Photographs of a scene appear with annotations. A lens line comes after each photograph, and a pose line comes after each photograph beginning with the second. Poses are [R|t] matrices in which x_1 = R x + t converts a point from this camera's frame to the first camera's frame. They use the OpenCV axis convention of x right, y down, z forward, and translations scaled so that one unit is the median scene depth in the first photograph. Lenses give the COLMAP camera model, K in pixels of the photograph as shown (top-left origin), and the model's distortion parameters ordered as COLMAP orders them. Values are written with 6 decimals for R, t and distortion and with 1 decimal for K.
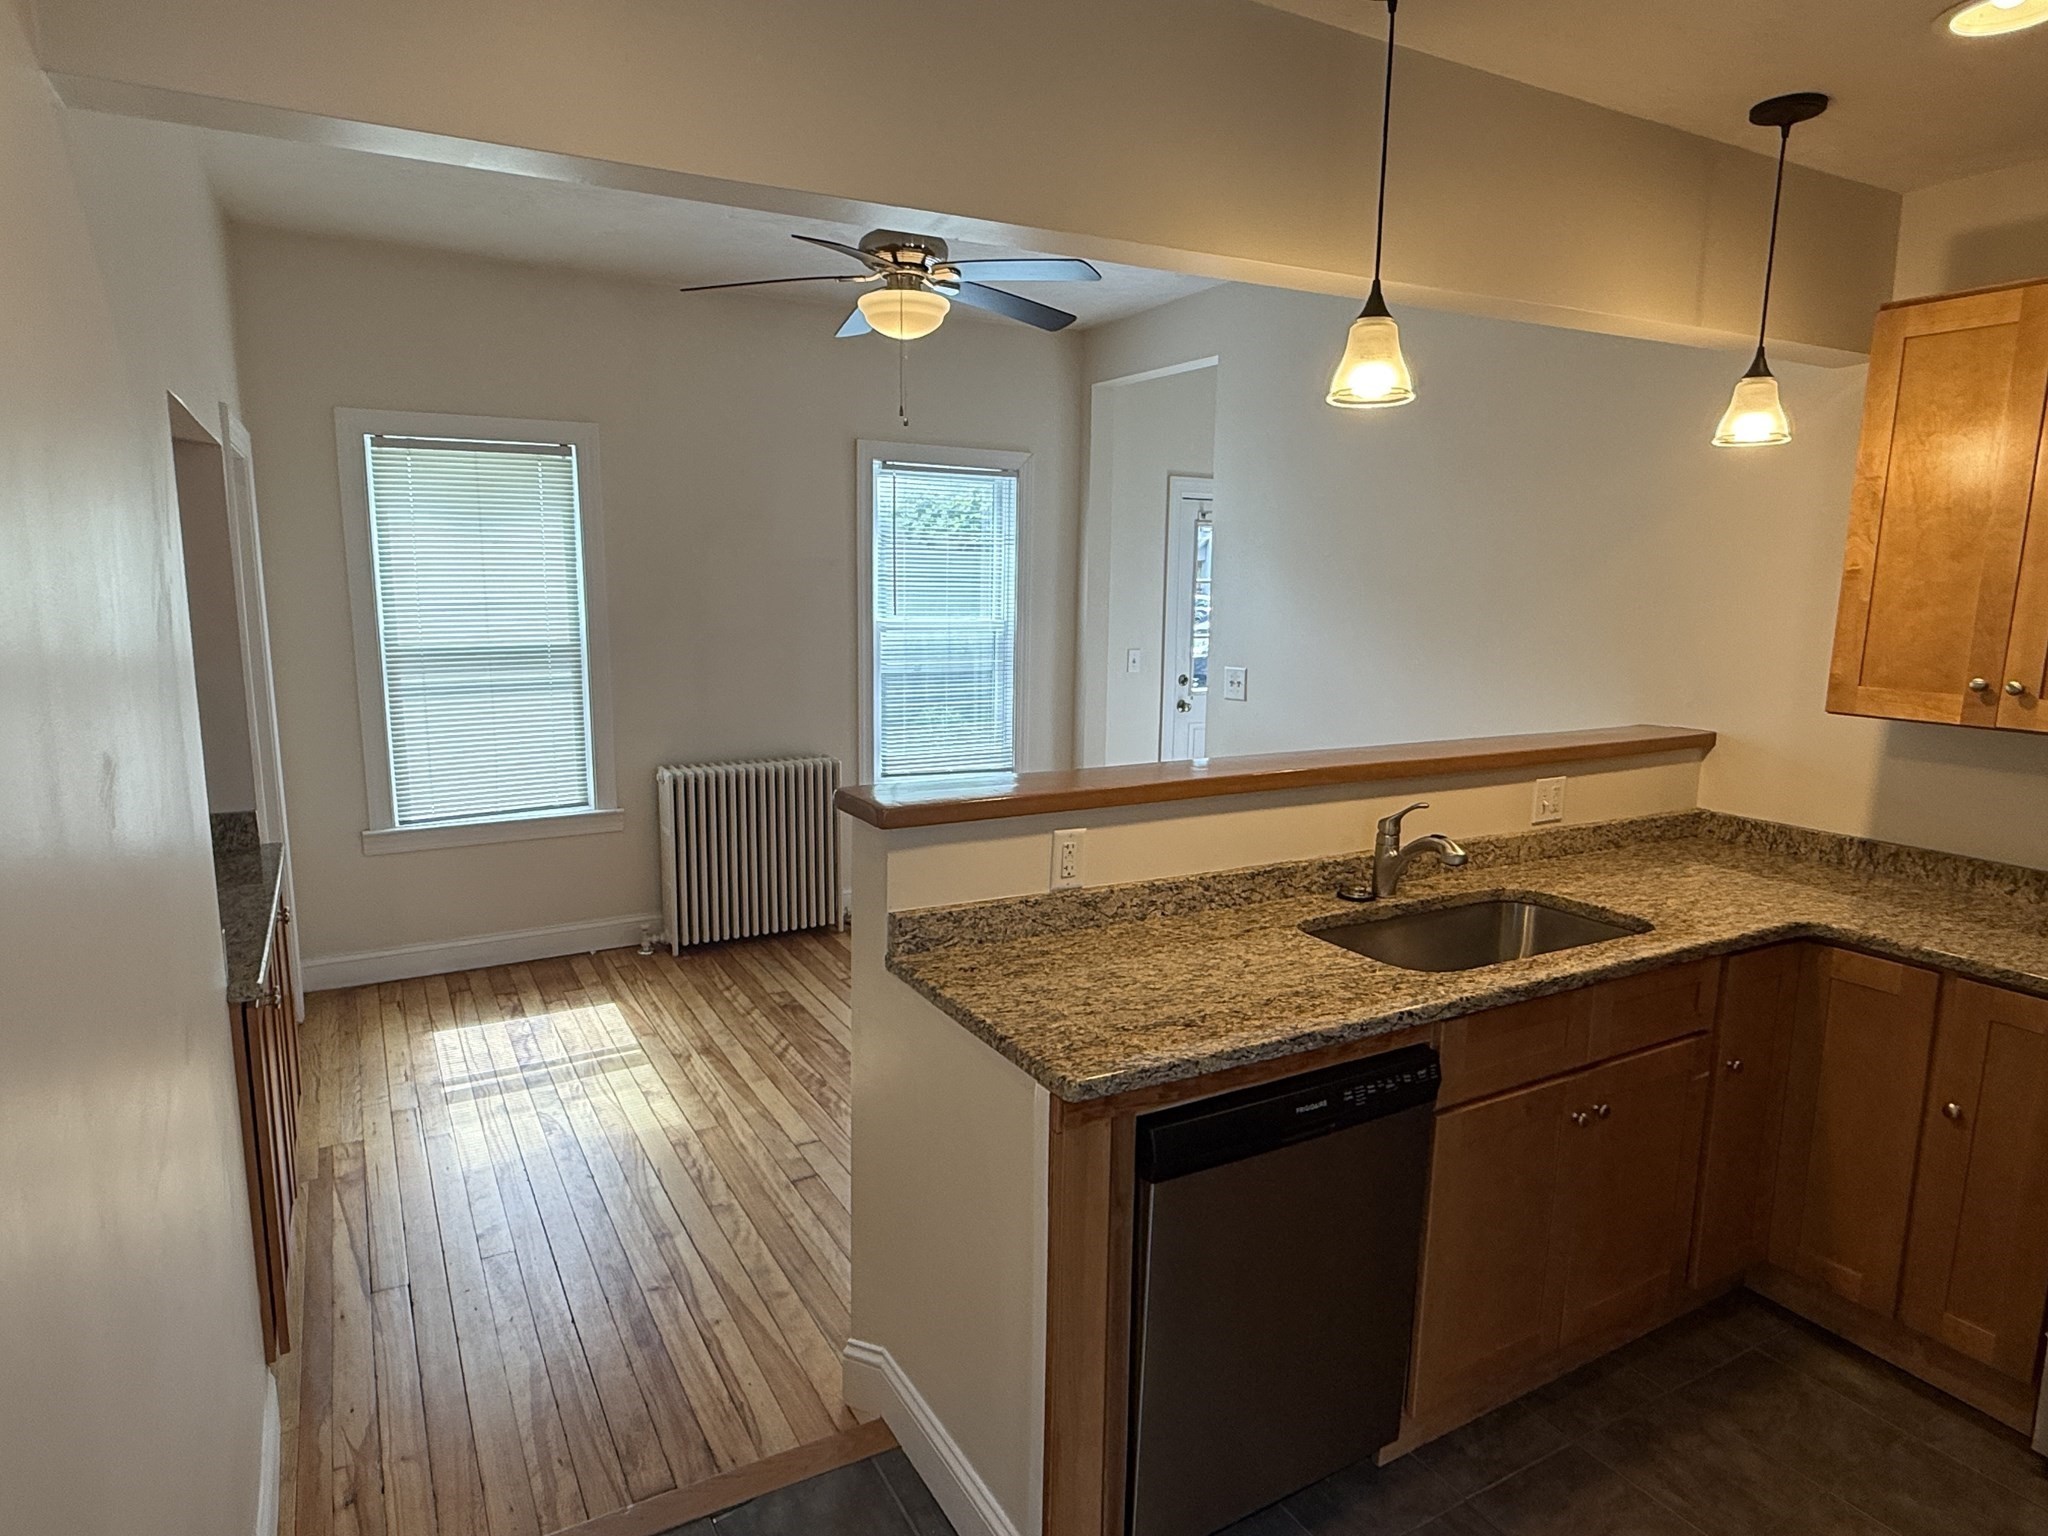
lens RADIAL K [[1202.2, 0, 1019.1], [0, 1202.2, 780.3], [0, 0, 1]] dist [-0.001384, 0.000048]
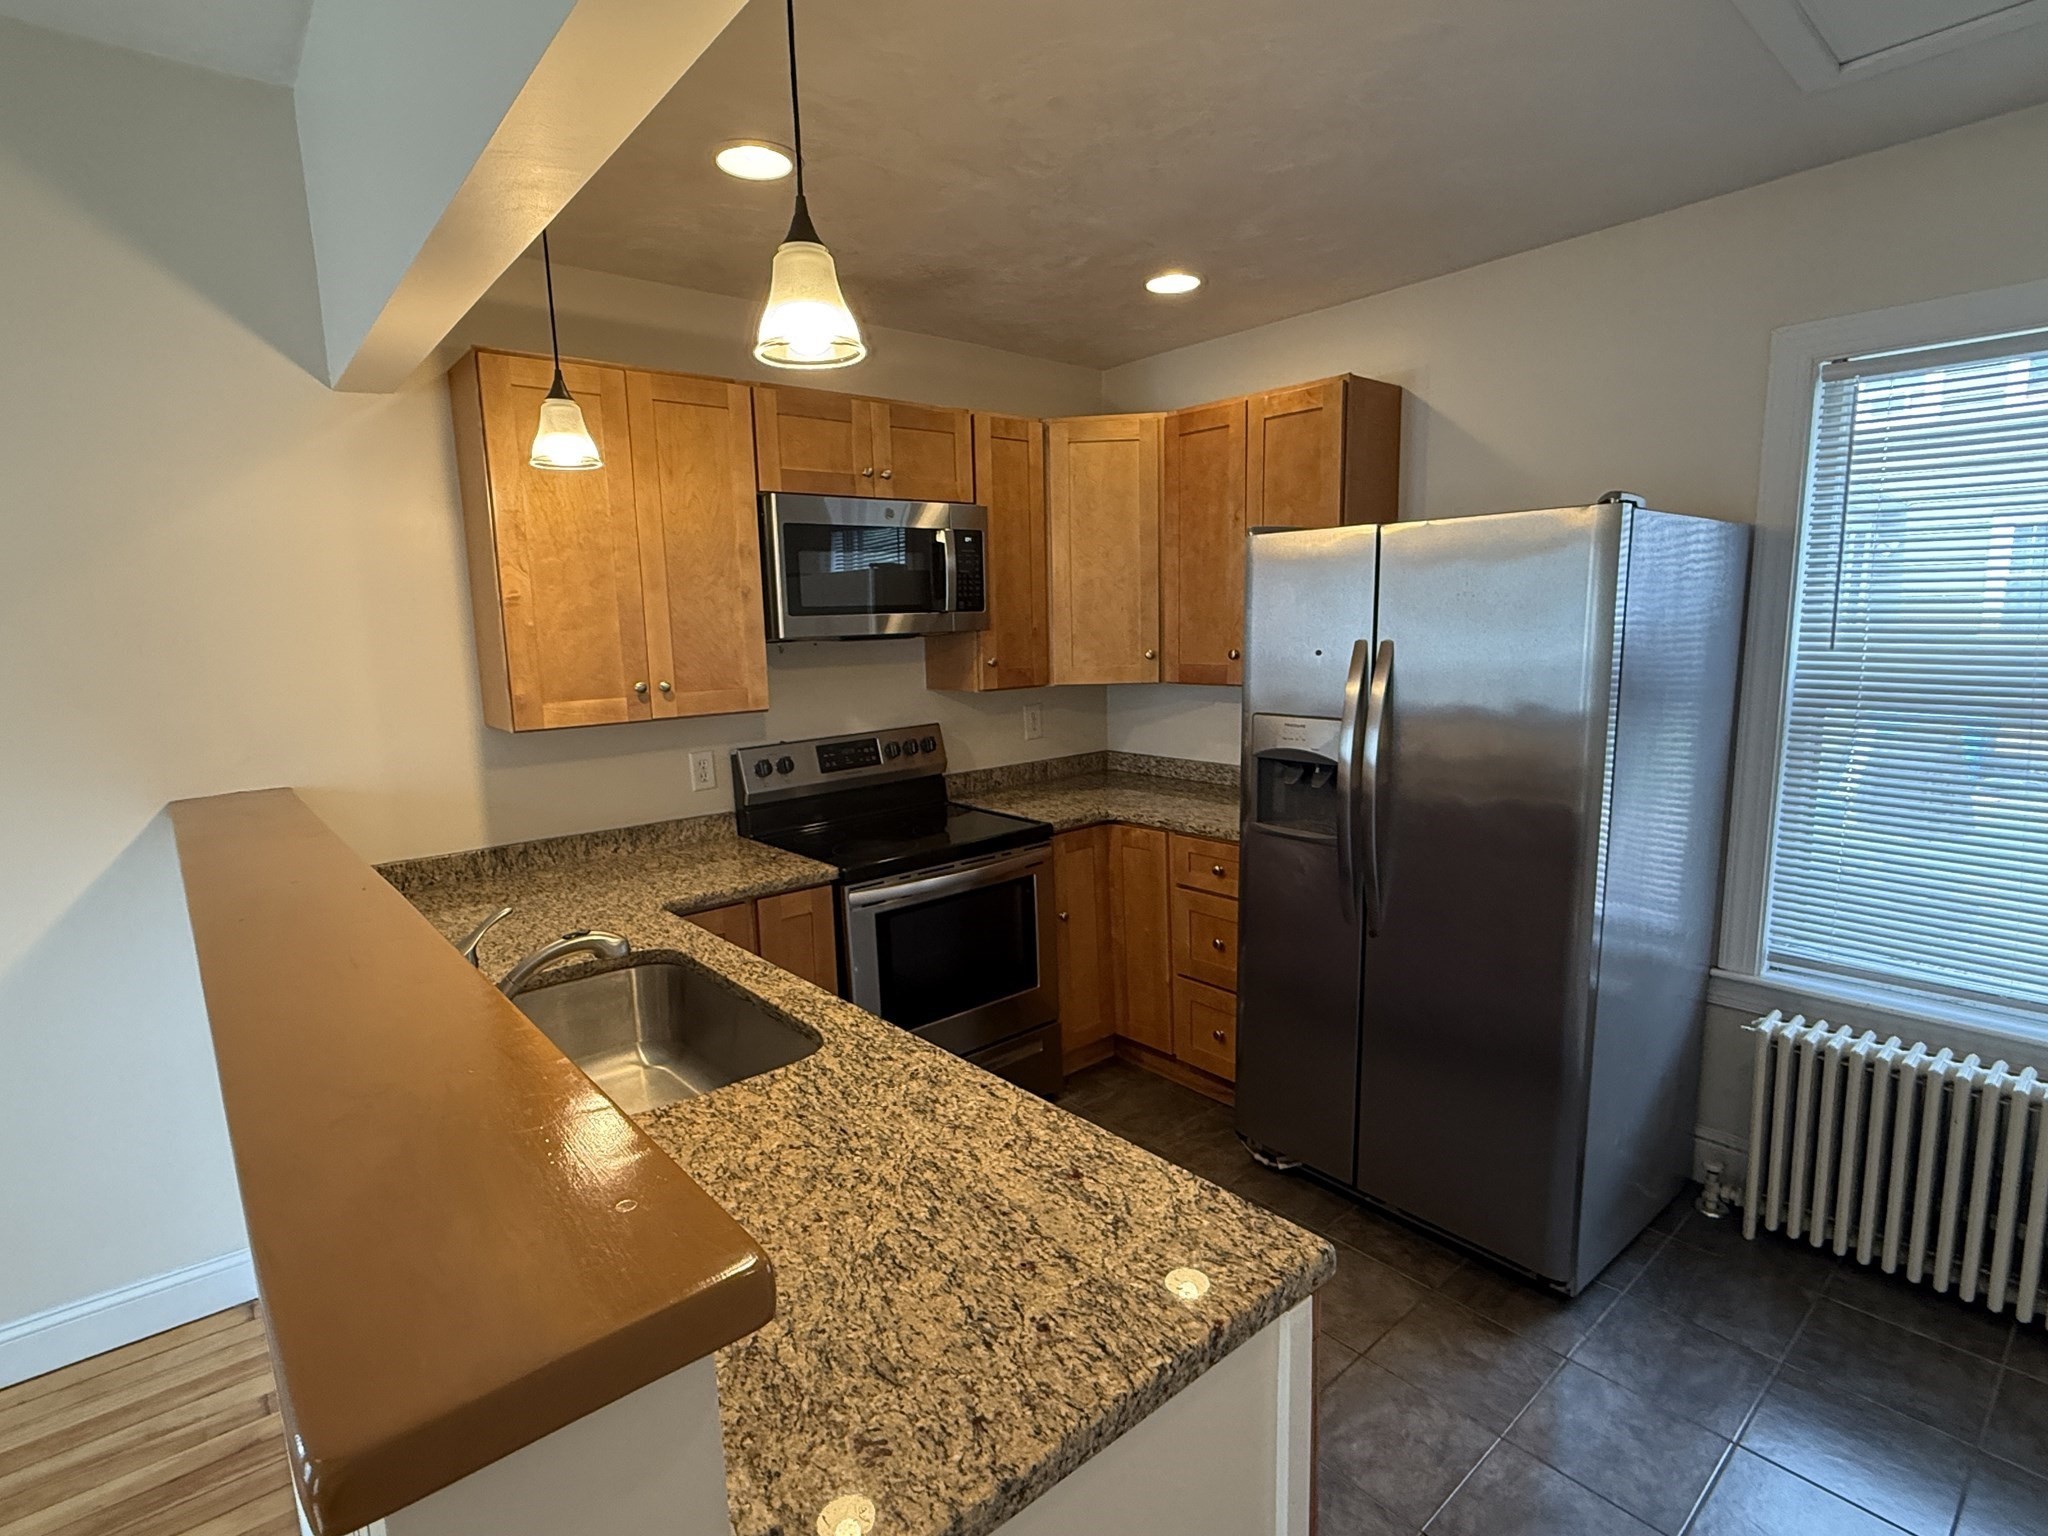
lens RADIAL K [[1022.9, 0, 1022.6], [0, 1022.9, 771.7], [0, 0, 1]] dist [0.002087, 0.000196]
pose [[-0.185542, -0.157585, 0.969918, -0.306455], [0.189709, 0.962743, 0.192710, -0.119202], [-0.964150, 0.219758, -0.148734, 0.757882]]
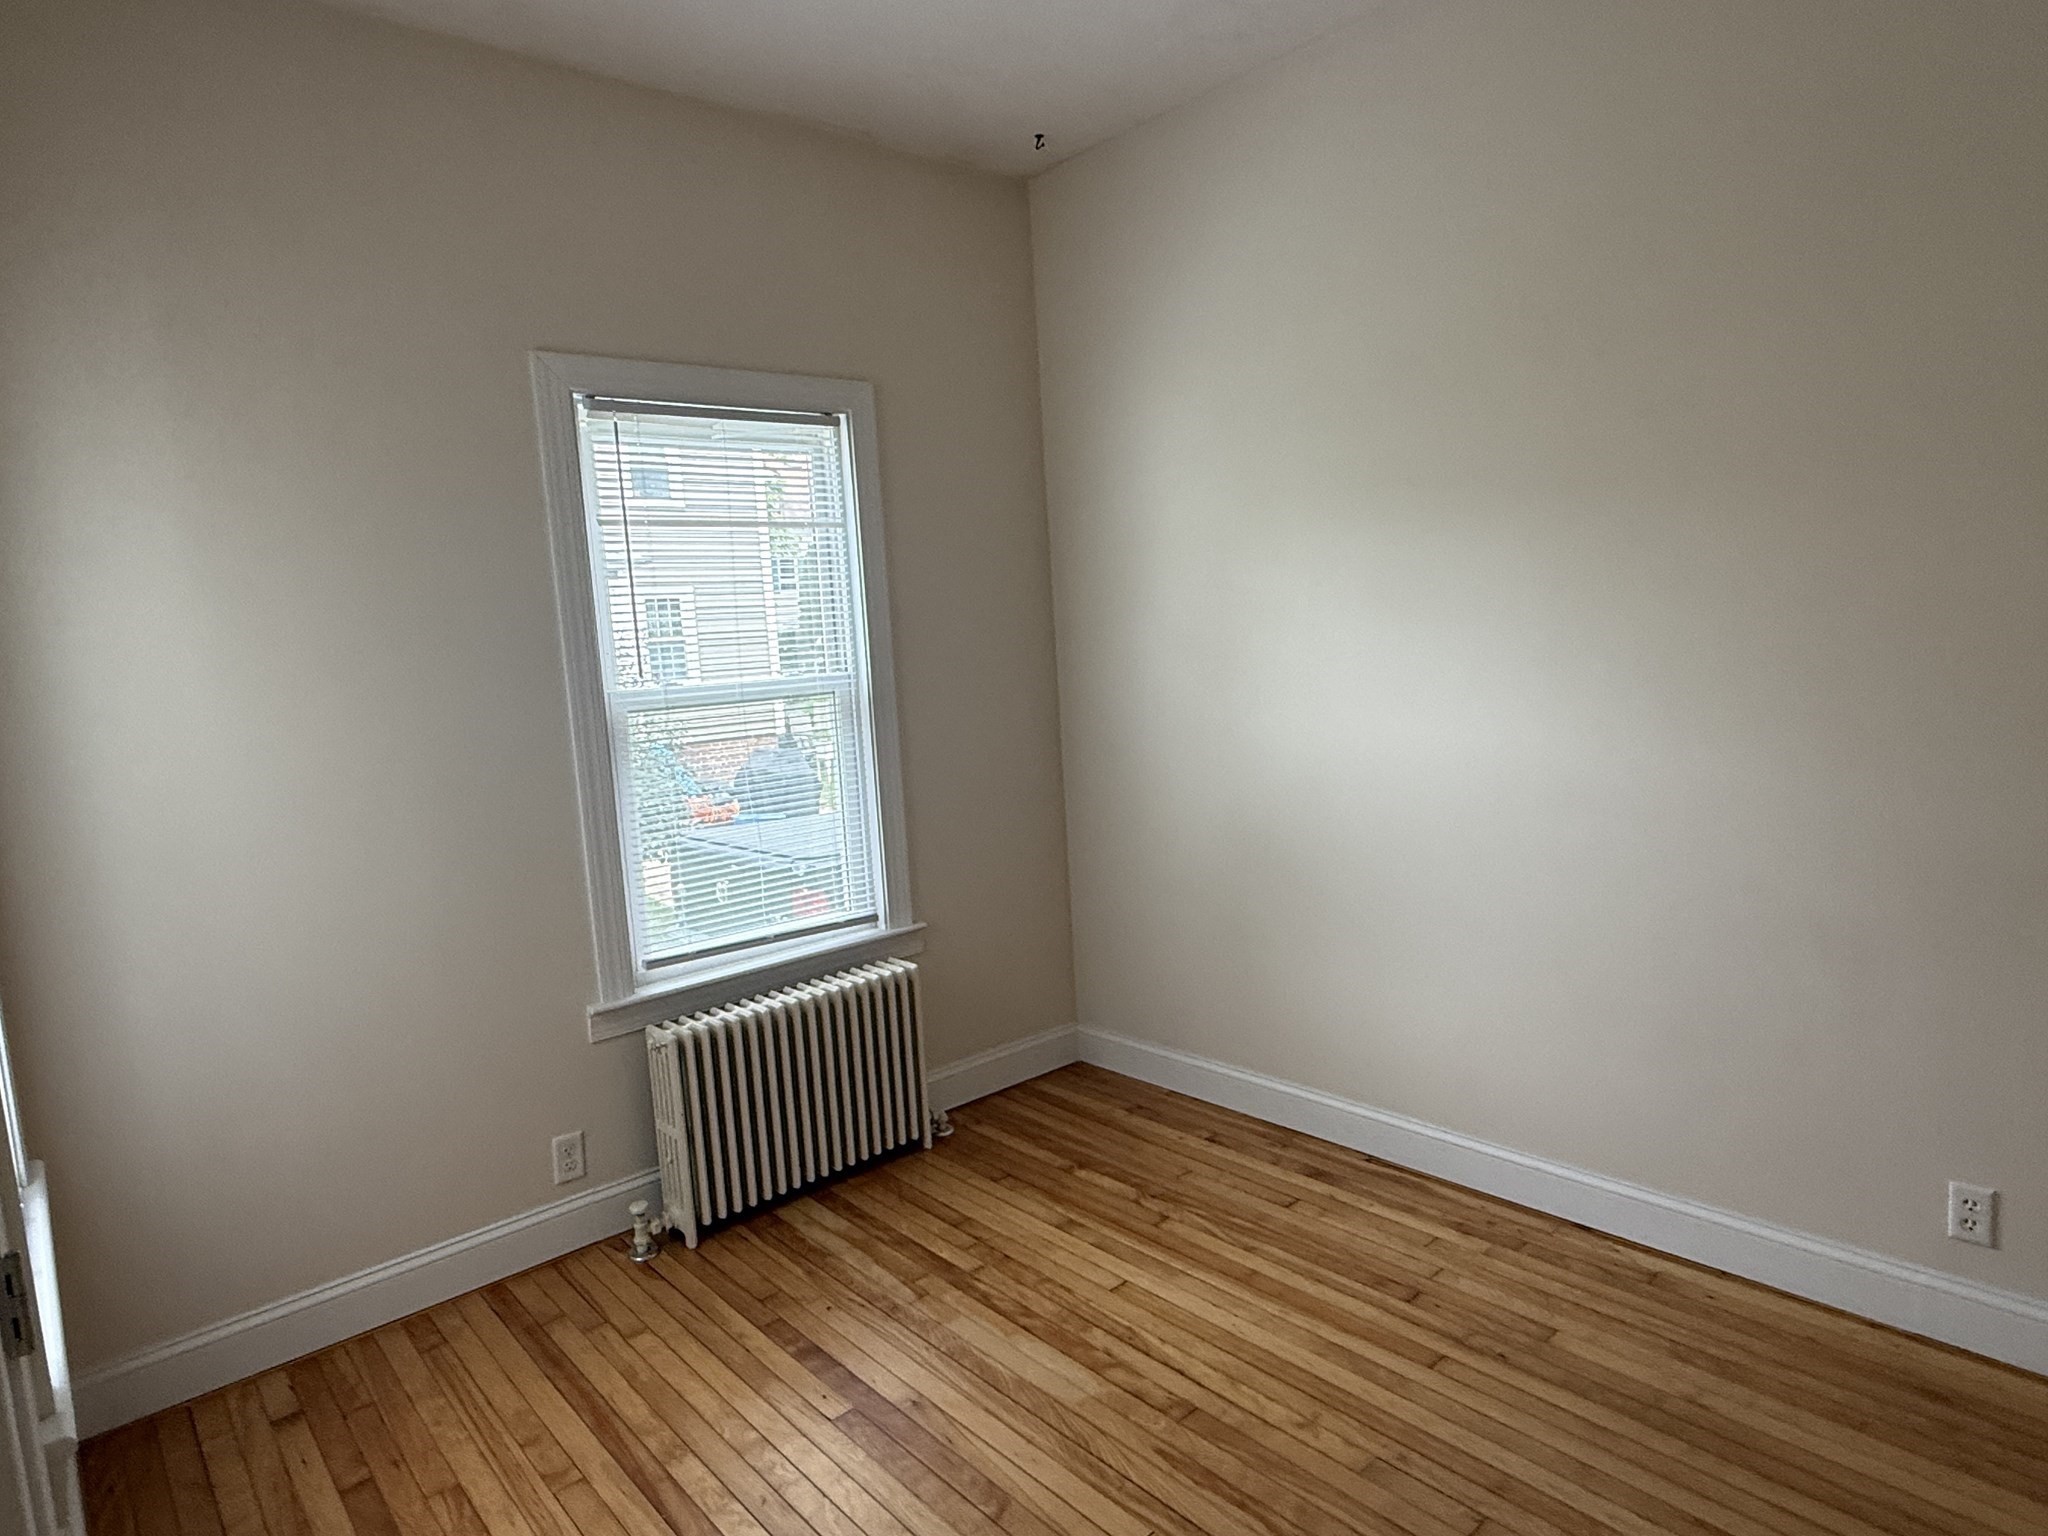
lens RADIAL K [[1200.3, 0, 1024.7], [0, 1200.3, 773.4], [0, 0, 1]] dist [-0.000993, 0.001072]
pose [[0.978280, -0.098306, 0.182497, -0.771072], [0.109901, 0.992446, -0.054523, -0.034571], [-0.175758, 0.073395, 0.981694, 0.569972]]
